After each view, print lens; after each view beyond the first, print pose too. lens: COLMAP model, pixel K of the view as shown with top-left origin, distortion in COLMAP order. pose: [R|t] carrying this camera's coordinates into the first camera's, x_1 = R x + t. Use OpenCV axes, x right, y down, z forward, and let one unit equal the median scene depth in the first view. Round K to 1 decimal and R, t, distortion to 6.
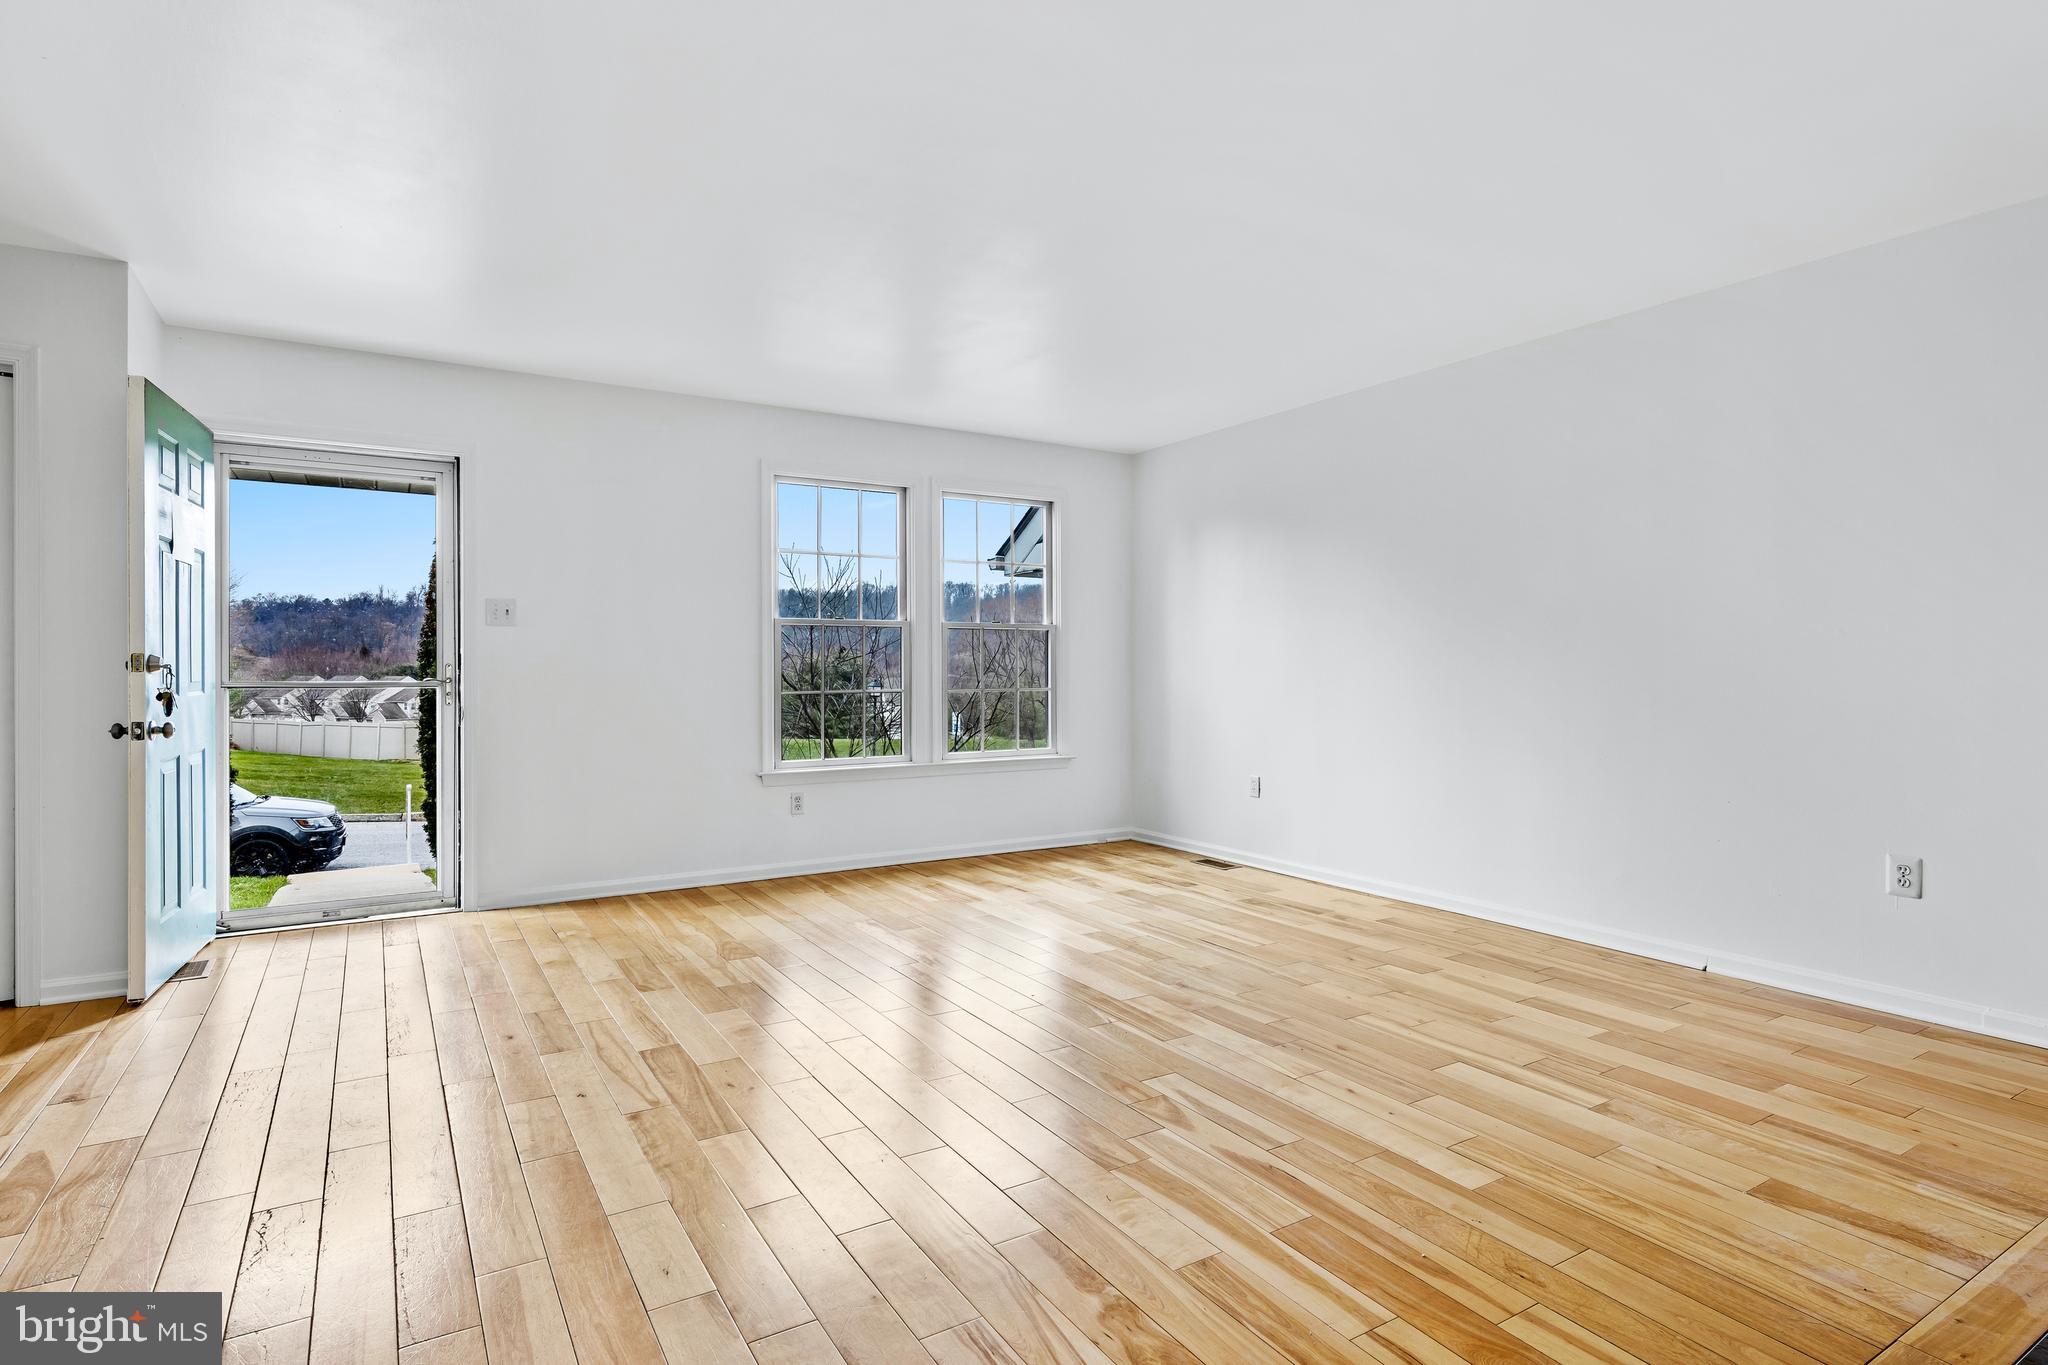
lens RADIAL K [[1051.7, 0, 1022.8], [0, 1051.7, 661.8], [0, 0, 1]] dist [0.004649, -0.000039]
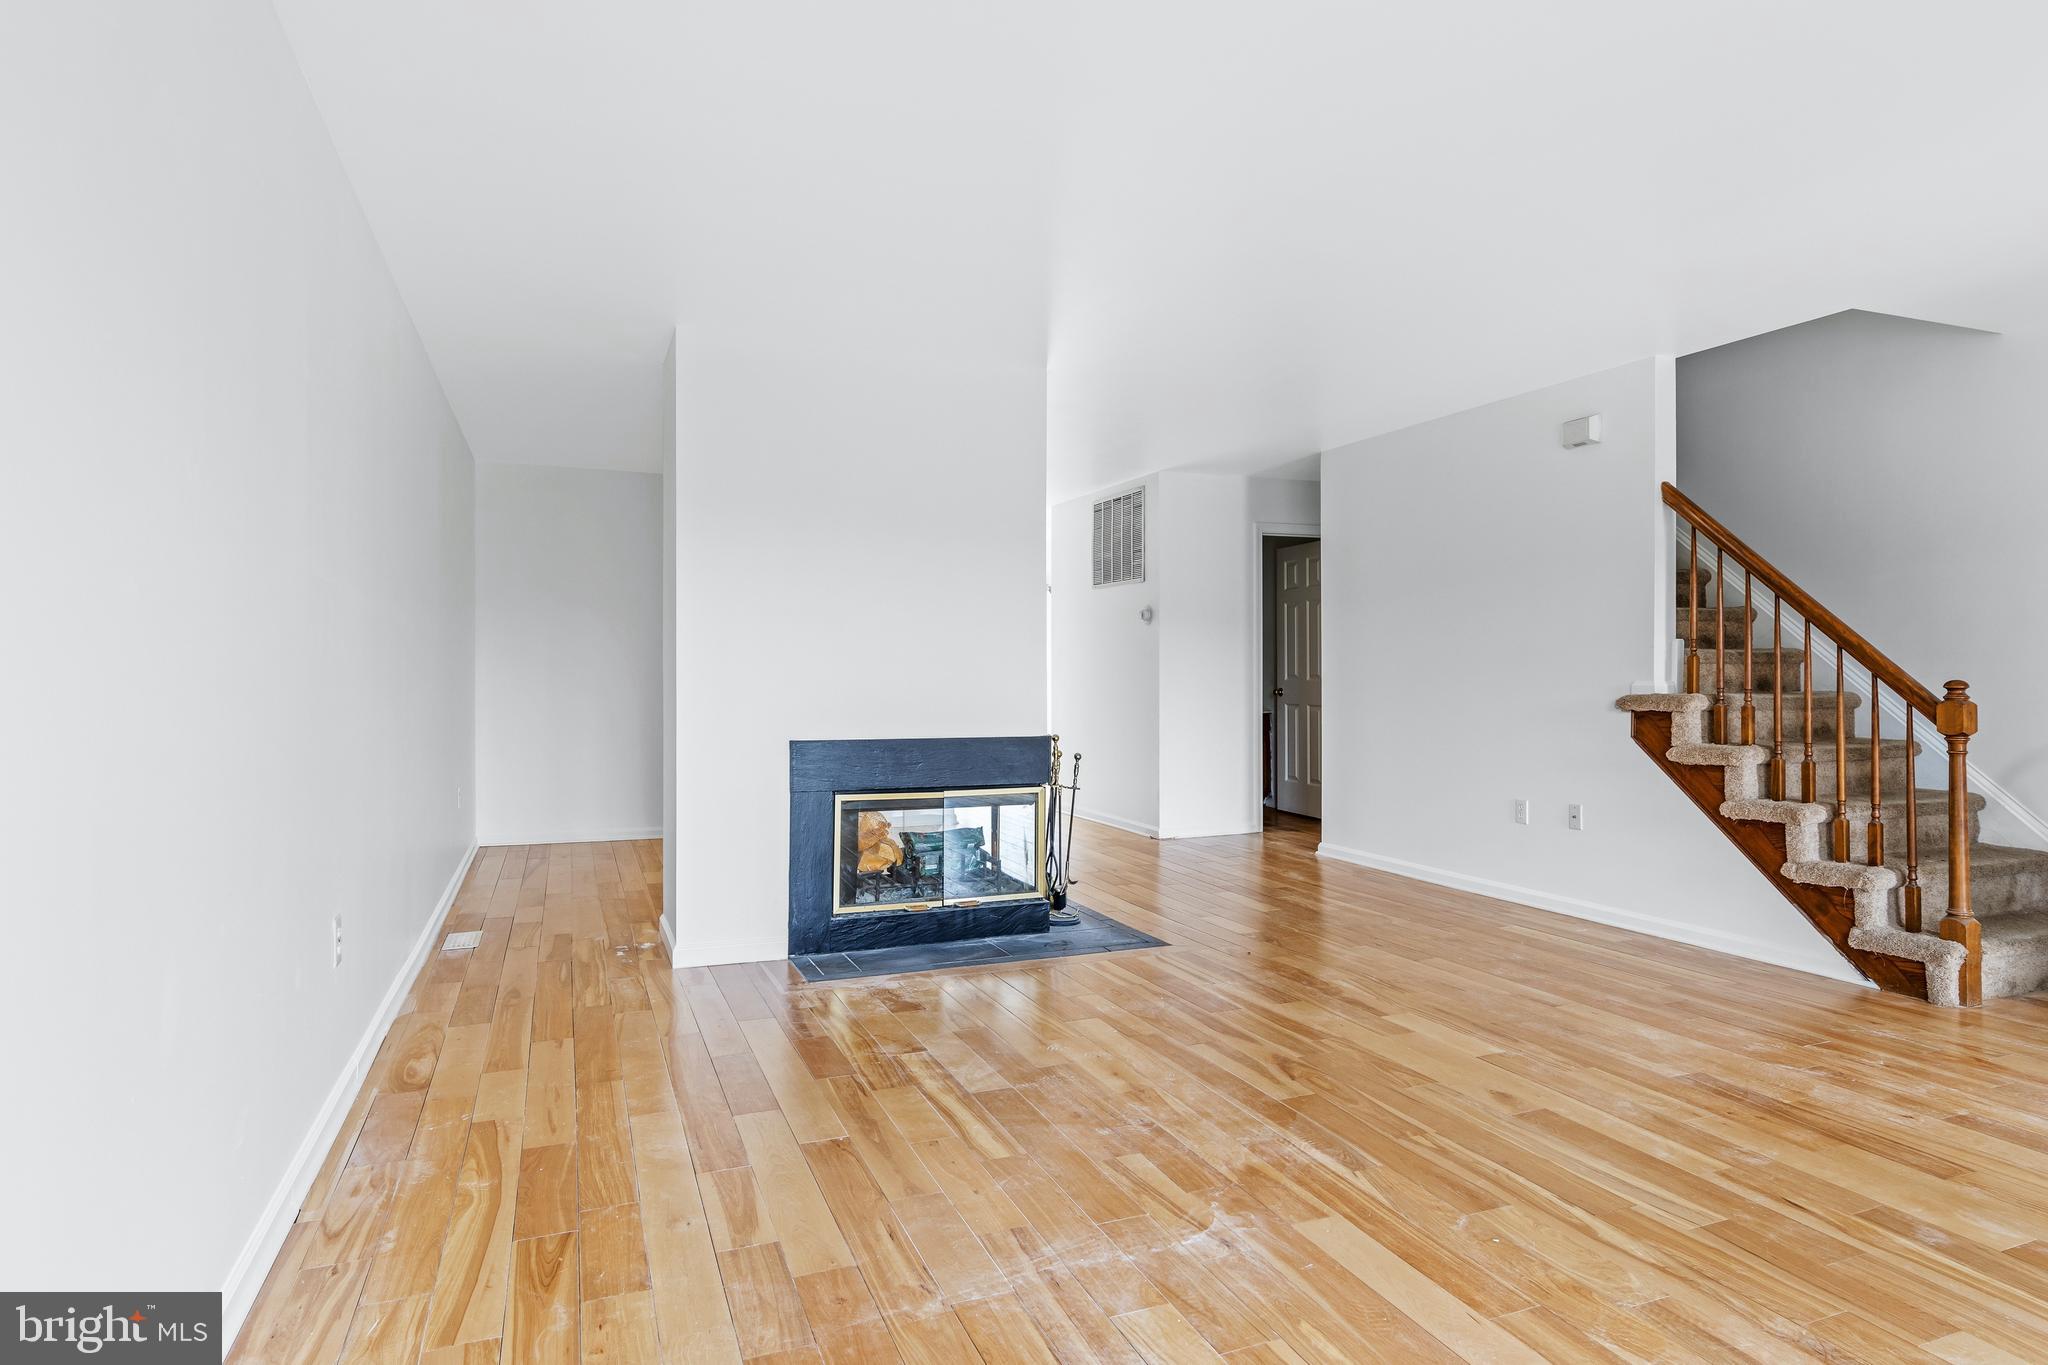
lens RADIAL K [[1135.7, 0, 1024.4], [0, 1135.7, 674.9], [0, 0, 1]] dist [0.006109, 0.000883]
pose [[-0.987360, 0.002612, 0.158475, 0.228973], [0.002608, 0.999997, -0.000230, 0.001045], [-0.158475, 0.000186, -0.987363, 2.284135]]
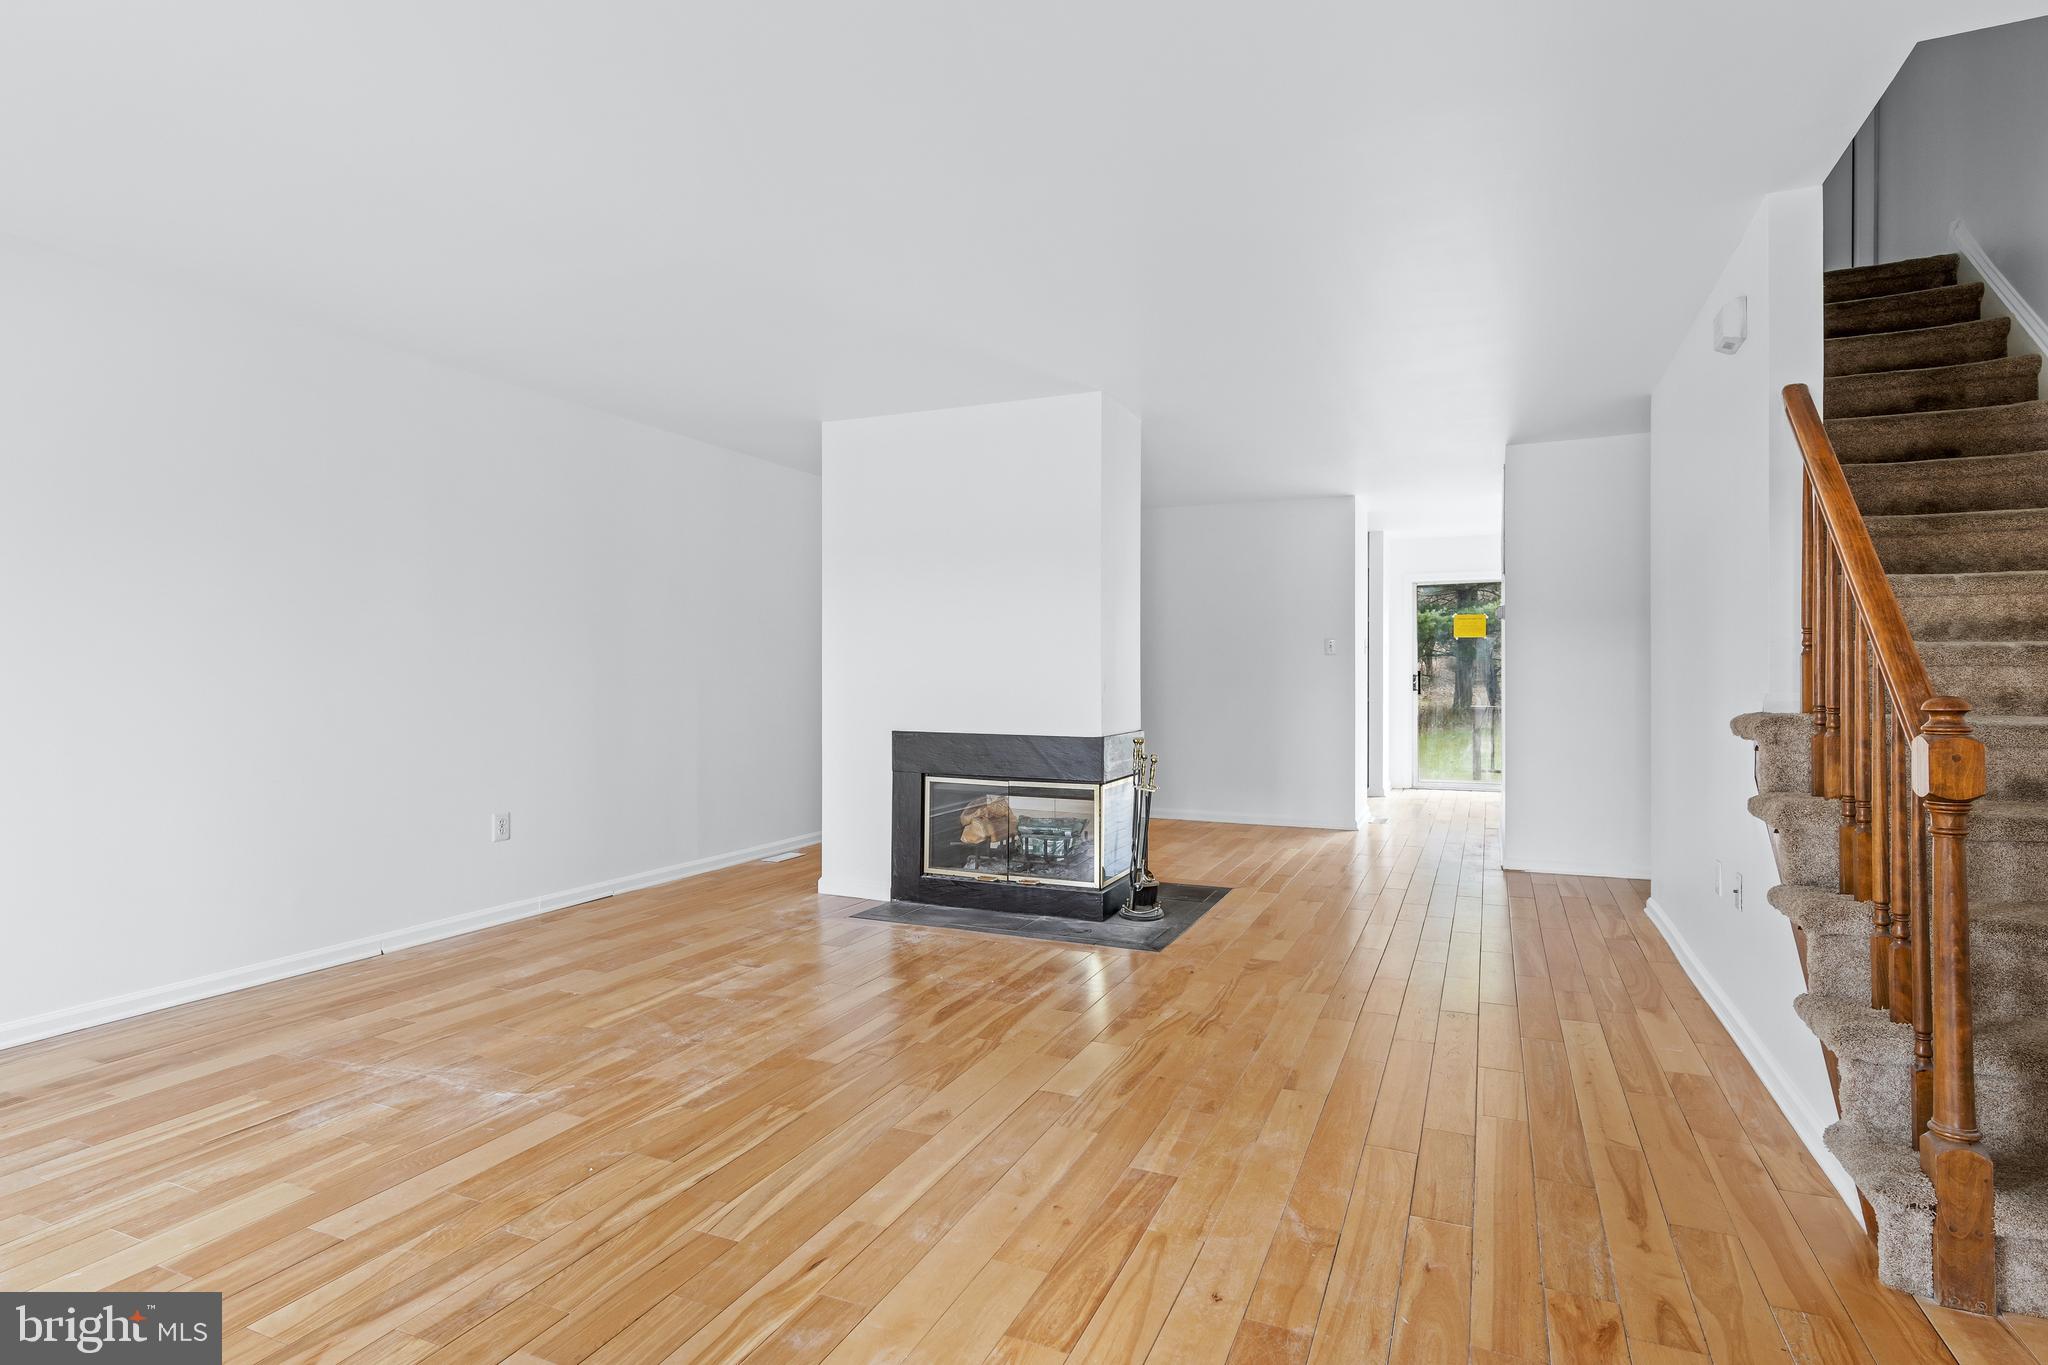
lens RADIAL K [[1051.7, 0, 1022.8], [0, 1051.7, 661.8], [0, 0, 1]] dist [0.004649, -0.000039]
pose [[-0.572290, 0.011664, 0.819968, -0.972732], [-0.003168, 0.999860, -0.016434, -0.001218], [-0.820045, -0.012003, -0.572173, 1.595719]]
